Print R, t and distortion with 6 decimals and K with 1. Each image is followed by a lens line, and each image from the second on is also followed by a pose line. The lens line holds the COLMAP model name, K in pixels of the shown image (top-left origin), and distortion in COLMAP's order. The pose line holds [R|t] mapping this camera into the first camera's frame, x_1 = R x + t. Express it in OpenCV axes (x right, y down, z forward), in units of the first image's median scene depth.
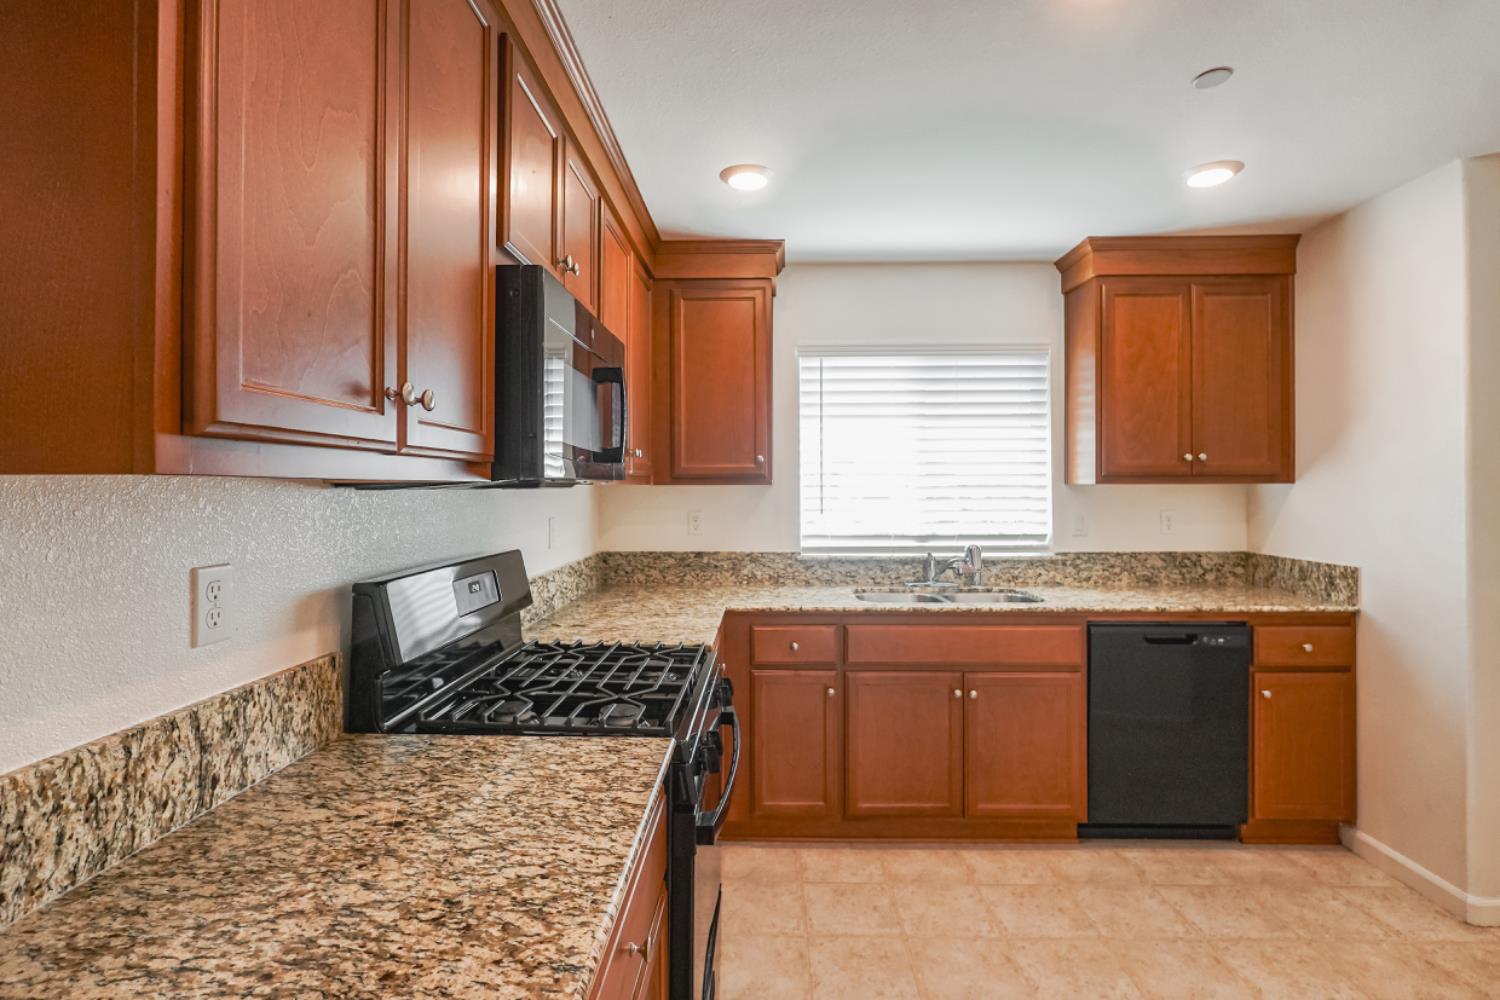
lens RADIAL K [[709.9, 0, 751.0], [0, 709.9, 485.6], [0, 0, 1]] dist [-0.018712, 0.008876]
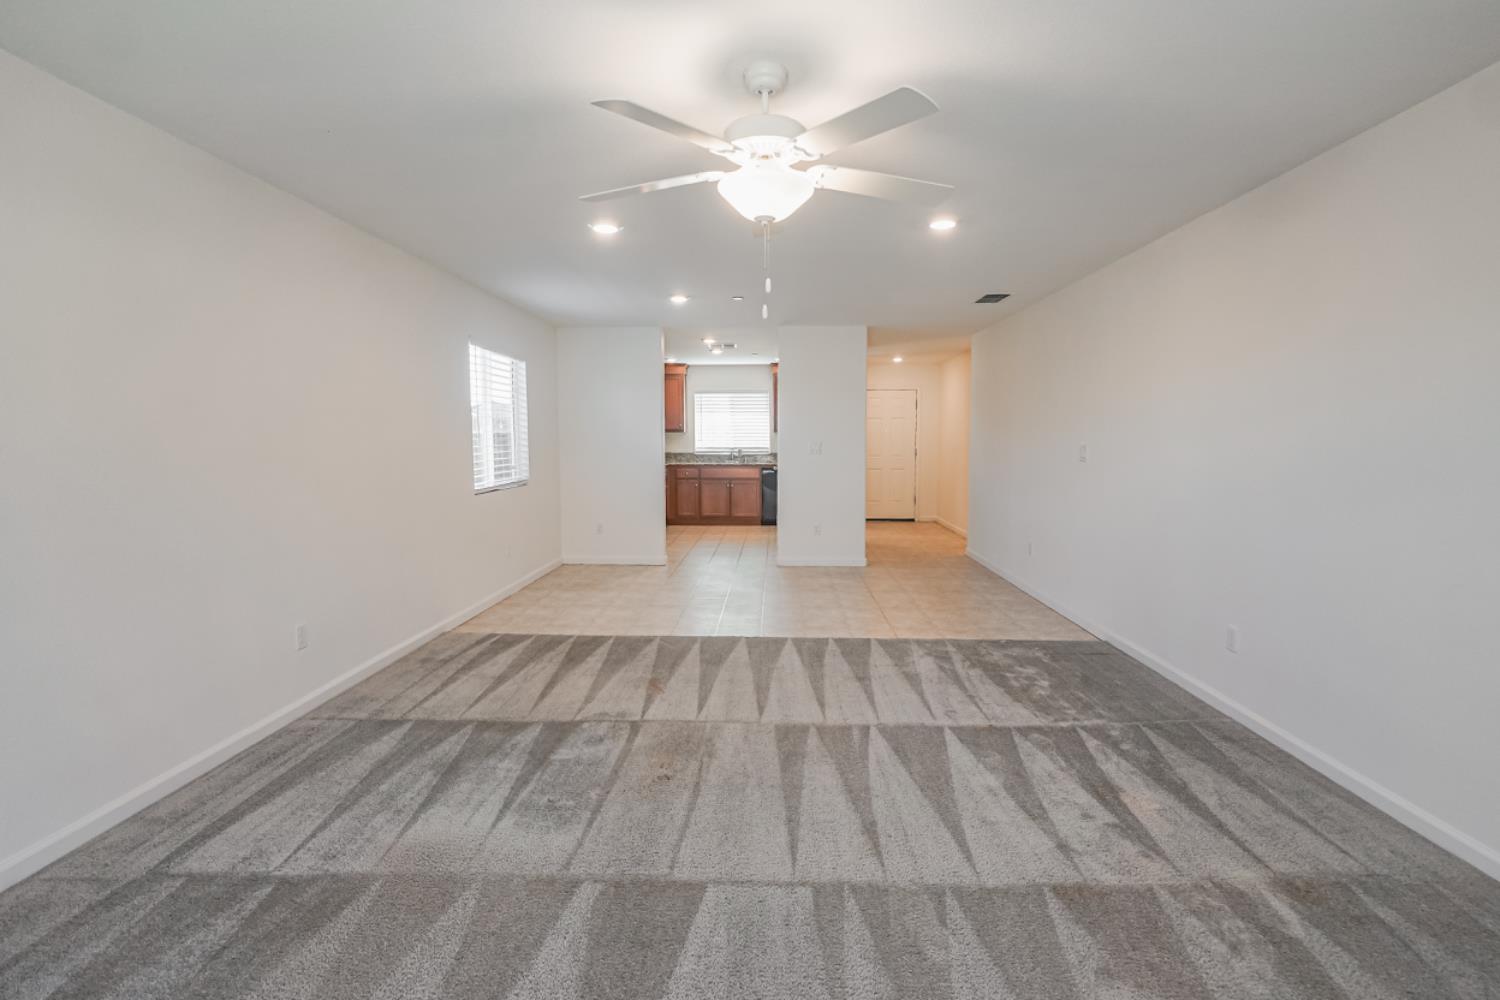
lens RADIAL K [[709.9, 0, 751.0], [0, 709.9, 485.6], [0, 0, 1]] dist [-0.018712, 0.008876]
pose [[0.999942, 0.003389, -0.010258, 0.415000], [-0.002515, 0.996457, 0.084069, -0.036723], [0.010507, -0.084039, 0.996407, -2.645664]]
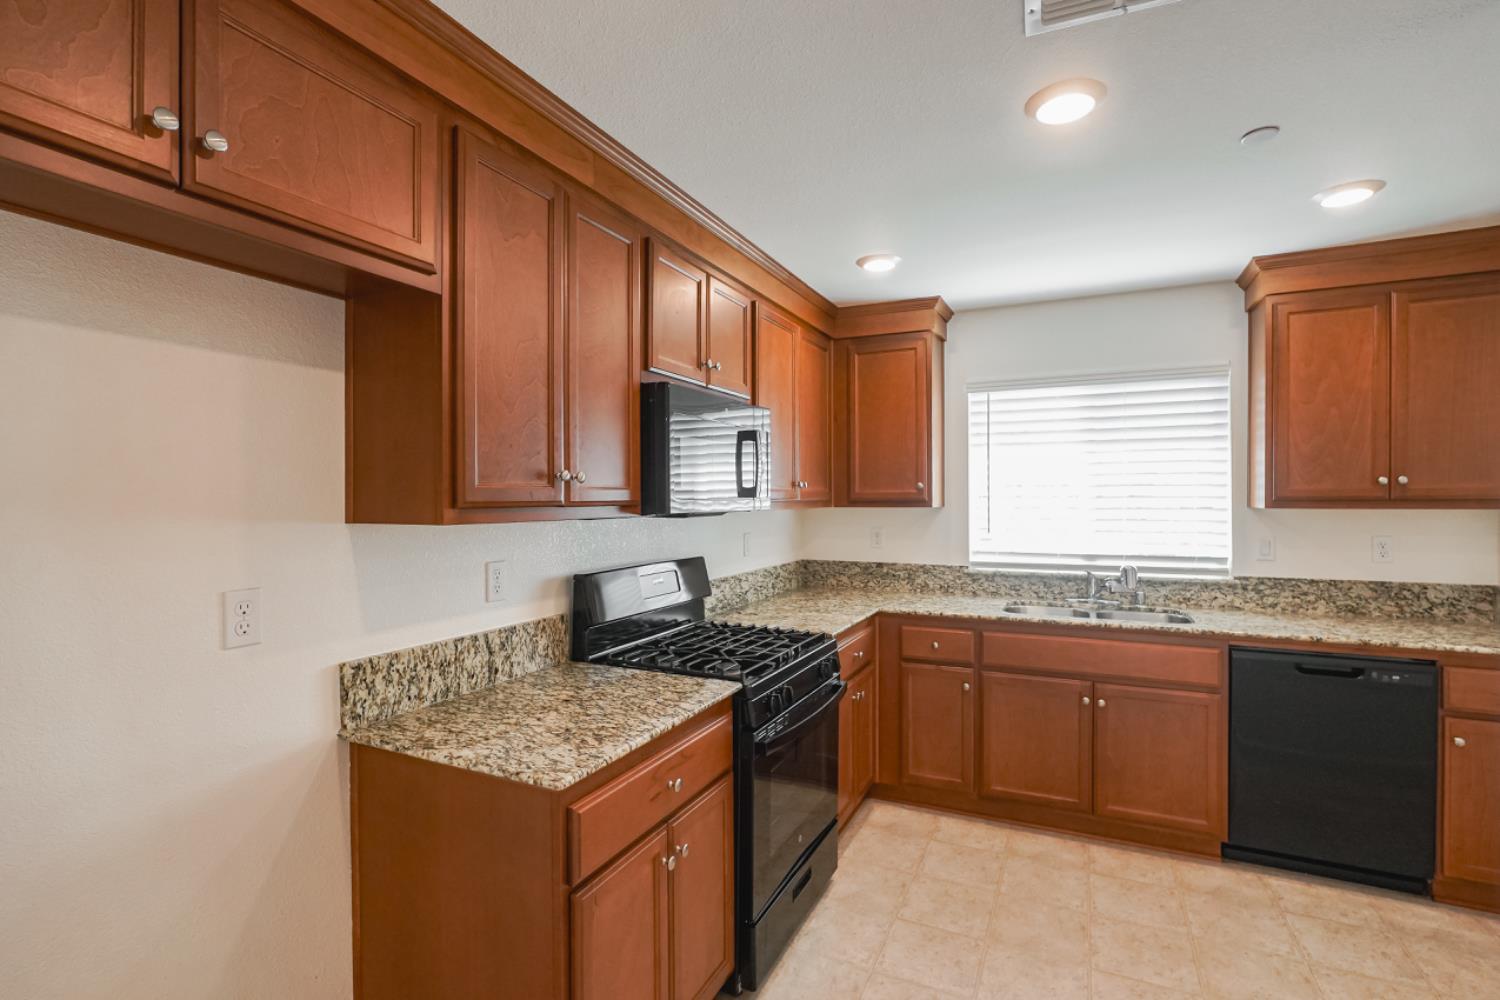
lens RADIAL K [[692.4, 0, 757.4], [0, 692.4, 506.4], [0, 0, 1]] dist [-0.016919, 0.010115]
pose [[0.915554, 0.004436, -0.402170, 0.229430], [0.003060, 0.999833, 0.017994, -0.024676], [0.402182, -0.017705, 0.915388, -0.157721]]
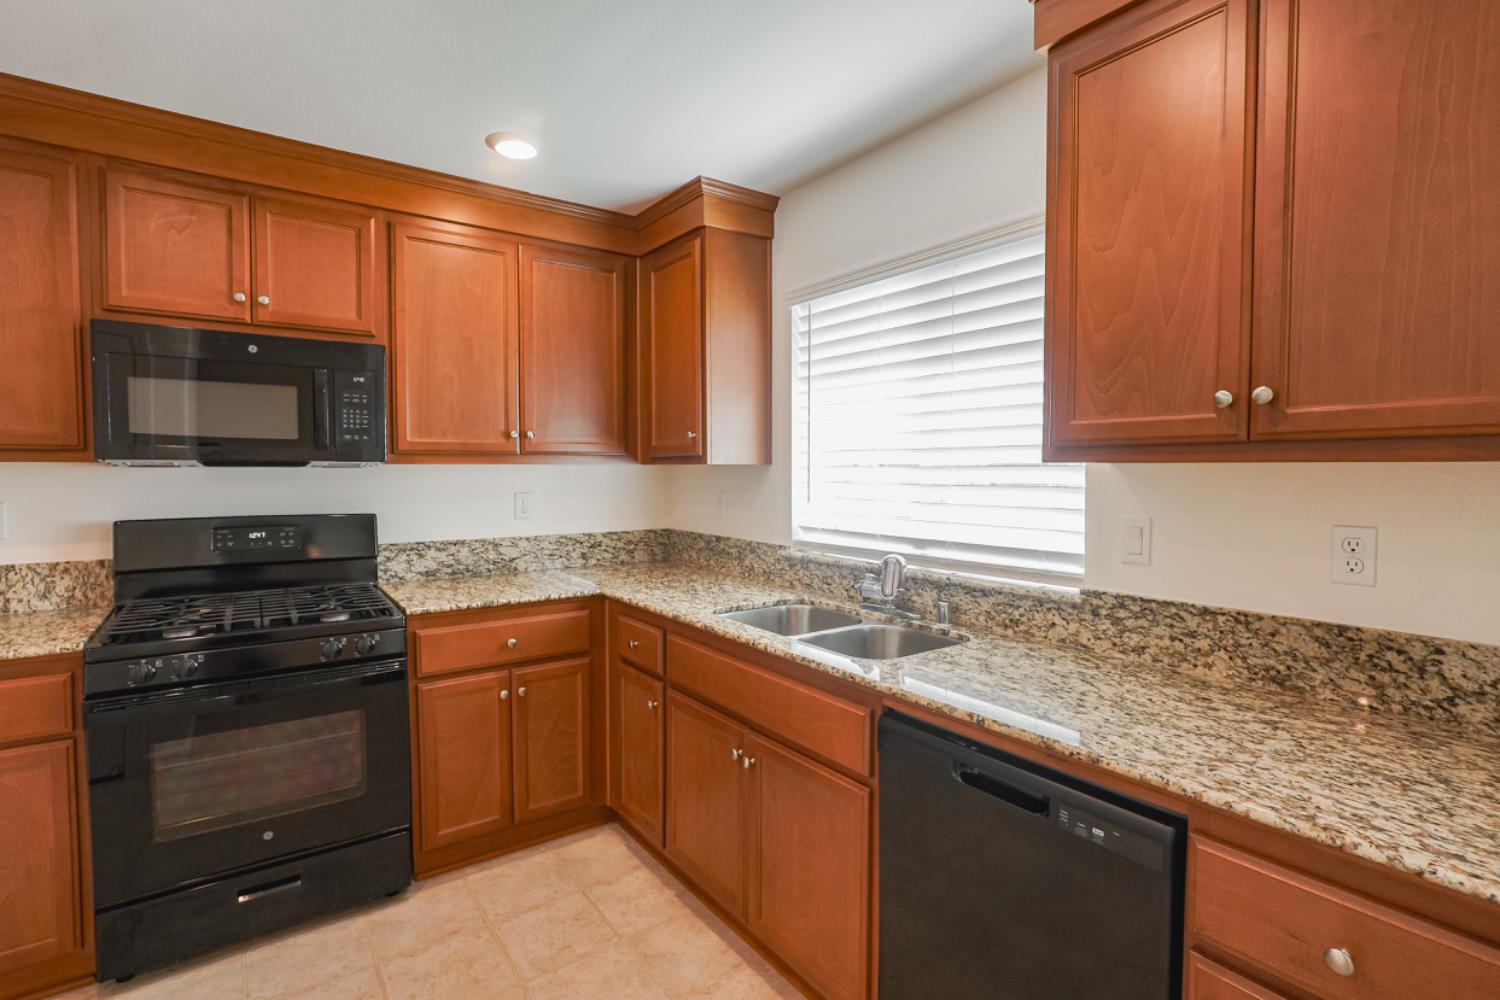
lens RADIAL K [[709.8, 0, 750.0], [0, 709.8, 500.0], [0, 0, 1]] dist [-0.020839, 0.008668]
pose [[0.609103, 0.039301, -0.792117, 0.776726], [-0.000685, 0.998797, 0.049029, 0.000032], [0.793091, -0.029322, 0.608397, 0.522897]]
